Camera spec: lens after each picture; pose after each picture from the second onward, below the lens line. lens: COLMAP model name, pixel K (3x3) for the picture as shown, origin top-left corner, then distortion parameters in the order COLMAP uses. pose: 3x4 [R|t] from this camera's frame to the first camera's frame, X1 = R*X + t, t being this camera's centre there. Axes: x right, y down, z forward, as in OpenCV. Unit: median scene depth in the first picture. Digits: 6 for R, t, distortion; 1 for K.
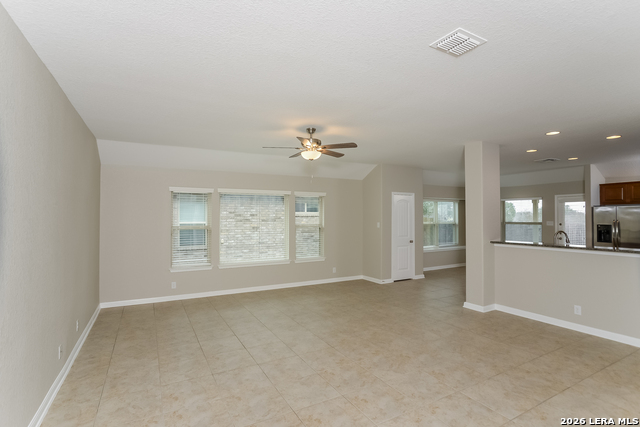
lens RADIAL K [[315.3, 0, 322.8], [0, 315.3, 213.8], [0, 0, 1]] dist [-0.038577, 0.002417]
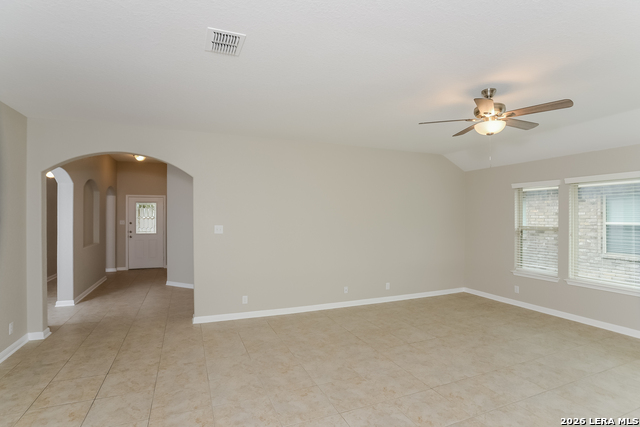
lens RADIAL K [[315.3, 0, 323.4], [0, 315.3, 213.1], [0, 0, 1]] dist [-0.038577, 0.002417]
pose [[-0.100584, -0.009087, -0.994887, 0.846322], [0.016445, 0.999807, -0.010795, -0.002307], [0.994793, -0.017447, -0.100416, 0.843054]]
